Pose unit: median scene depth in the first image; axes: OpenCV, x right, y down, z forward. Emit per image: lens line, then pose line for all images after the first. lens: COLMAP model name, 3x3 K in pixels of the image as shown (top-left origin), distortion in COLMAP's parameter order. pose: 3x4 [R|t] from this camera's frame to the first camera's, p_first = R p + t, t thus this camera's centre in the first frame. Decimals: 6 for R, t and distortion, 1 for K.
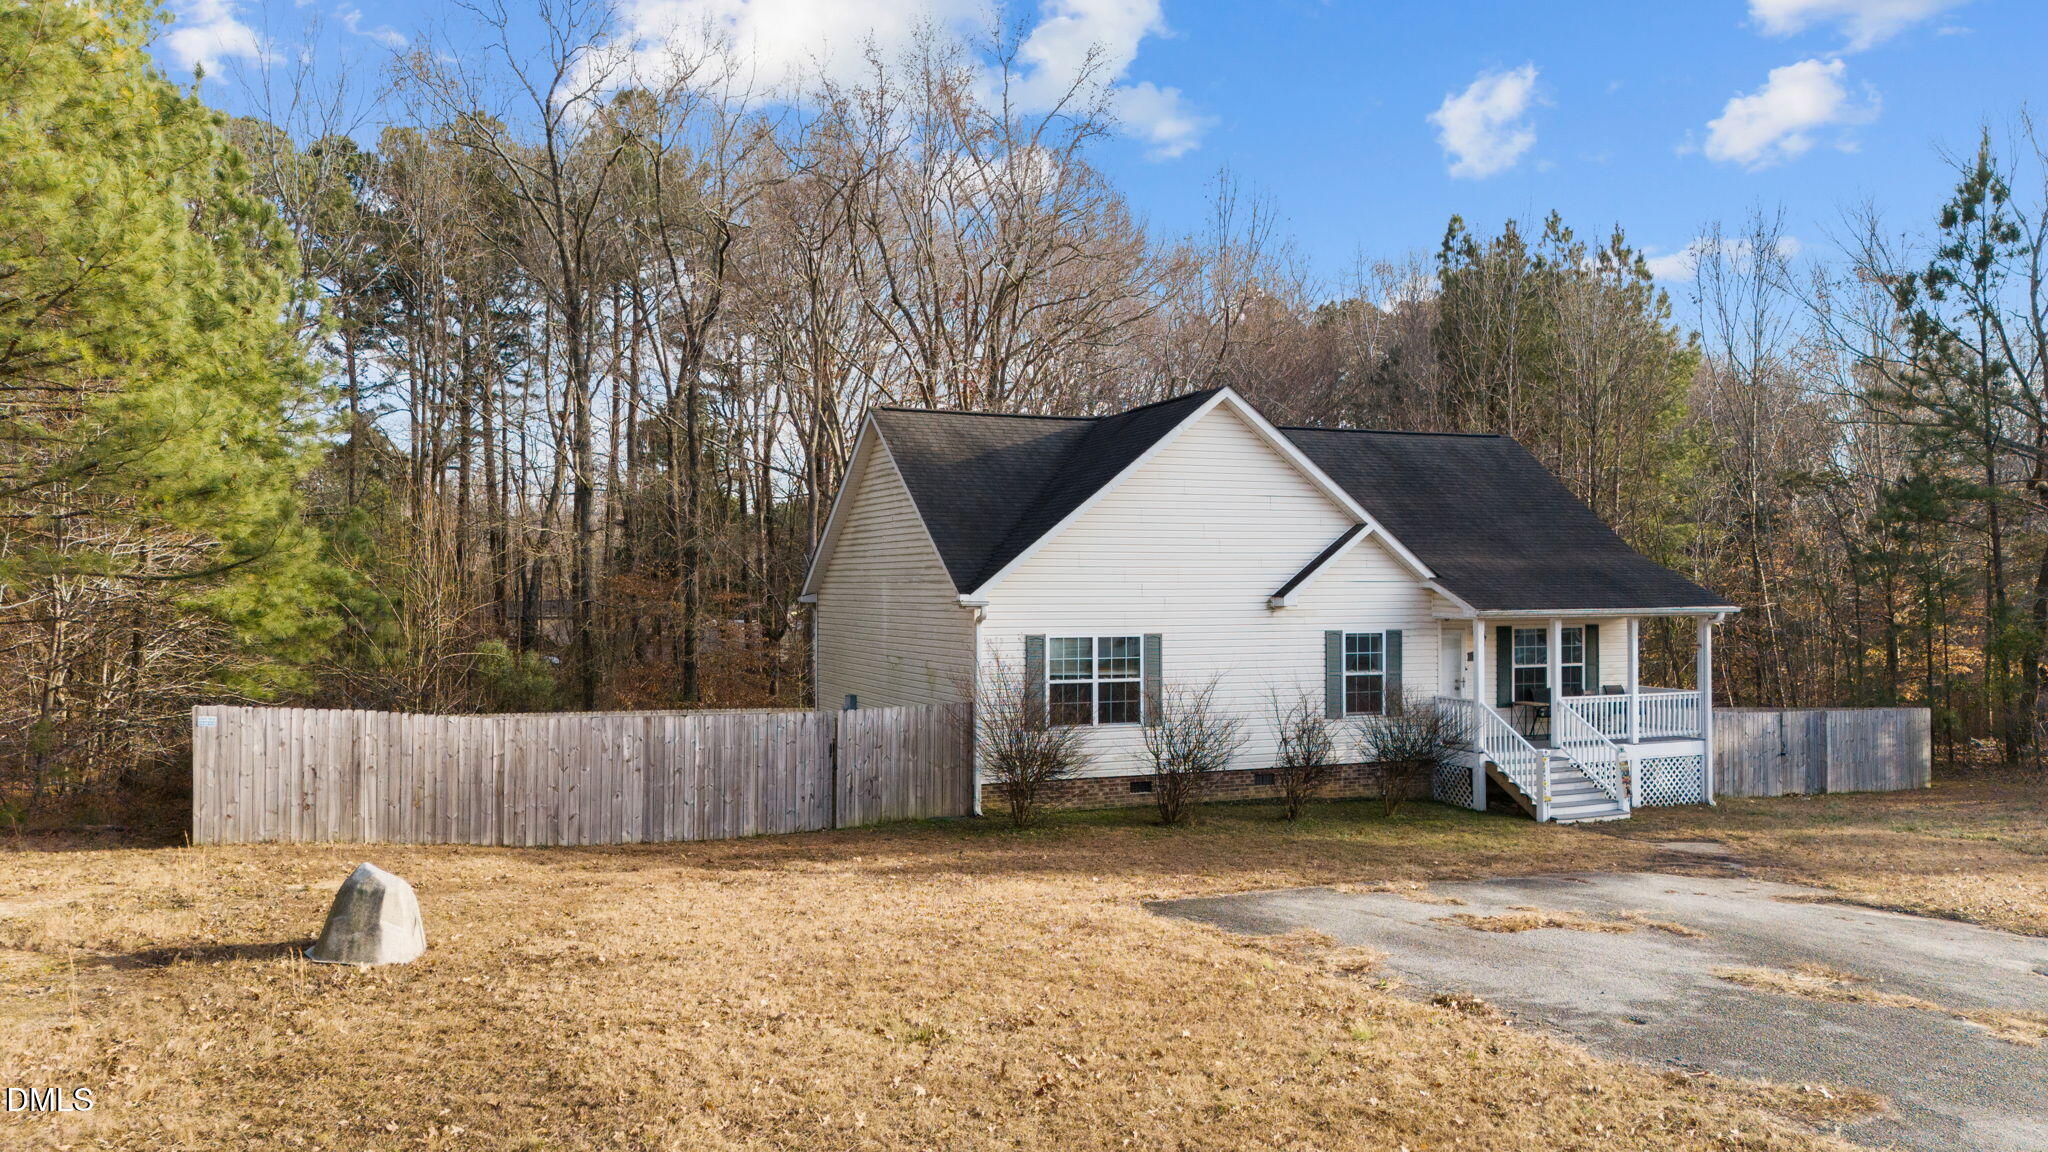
lens RADIAL K [[1529.3, 0, 1030.3], [0, 1529.3, 573.4], [0, 0, 1]] dist [0.057518, -0.012574]
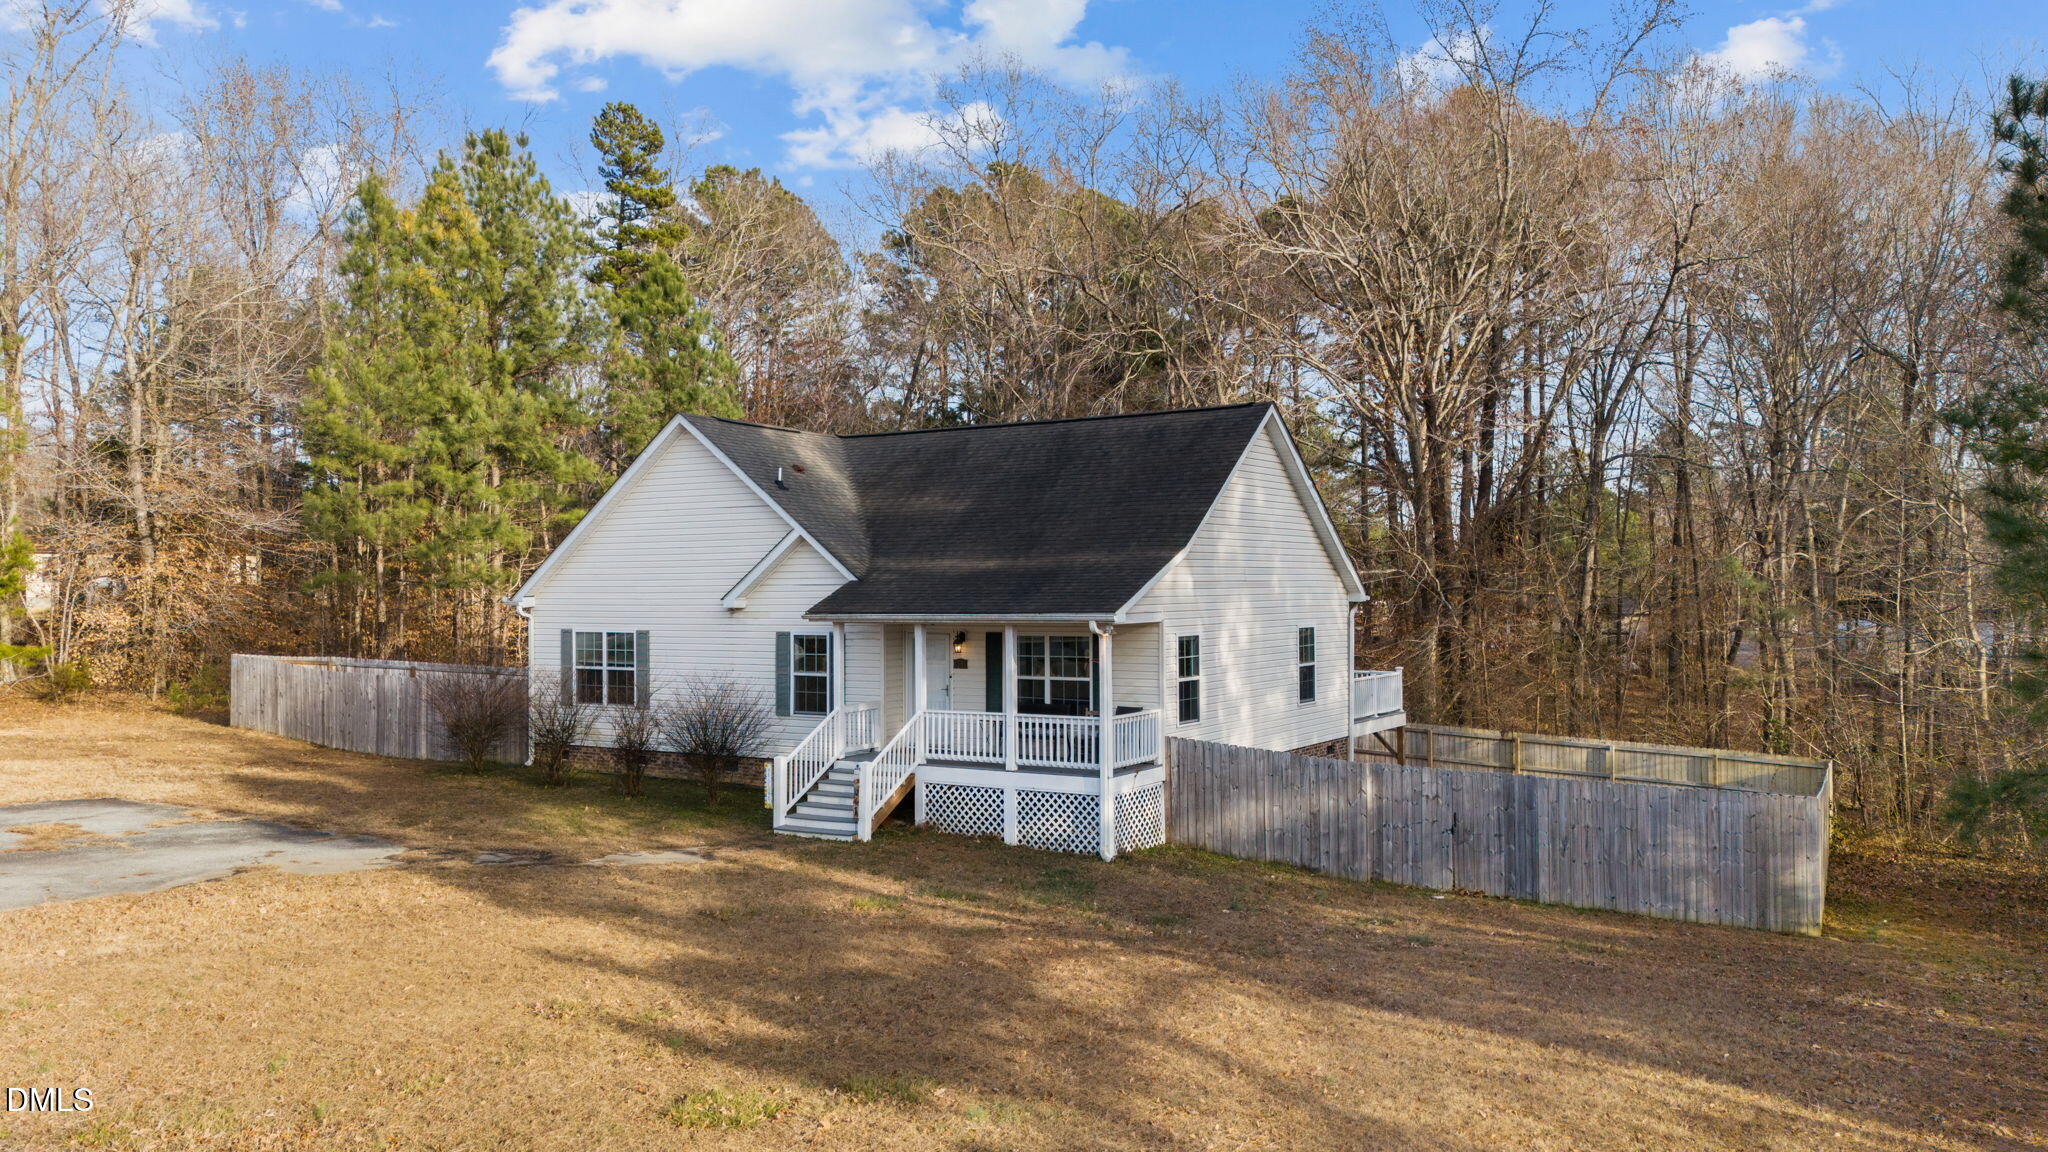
lens RADIAL K [[1529.3, 0, 1025.9], [0, 1529.3, 581.5], [0, 0, 1]] dist [0.057518, -0.012574]
pose [[0.556018, -0.002912, -0.831165, 1.219236], [0.015649, 0.999853, 0.006966, -0.002025], [0.831023, -0.016880, 0.555982, 0.583532]]
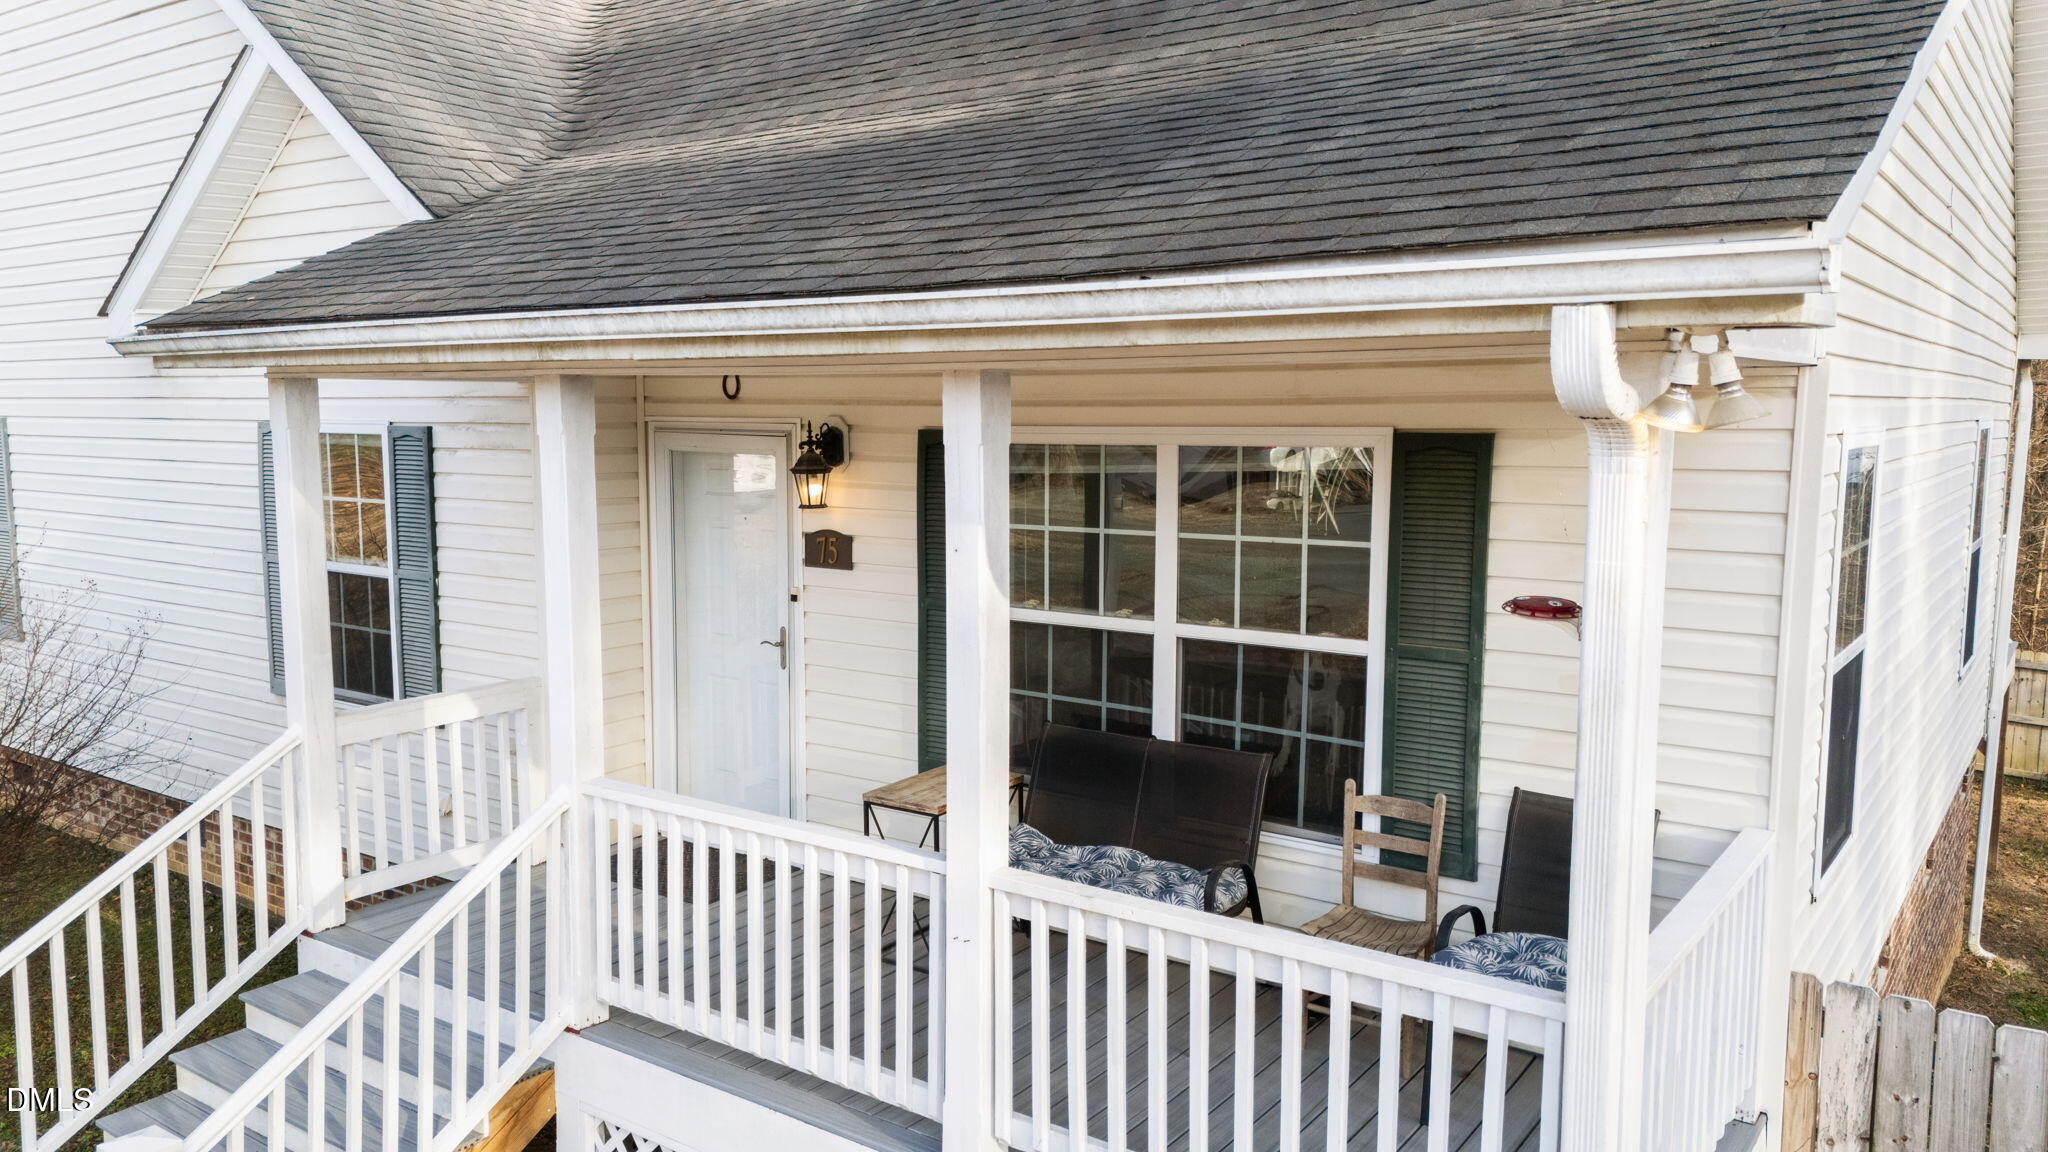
lens RADIAL K [[1529.3, 0, 1028.5], [0, 1529.3, 575.7], [0, 0, 1]] dist [0.057518, -0.012574]
pose [[0.508470, 0.096683, -0.855635, 0.577540], [0.005618, 0.993283, 0.115575, 0.033948], [0.861061, -0.063573, 0.504512, 1.019376]]
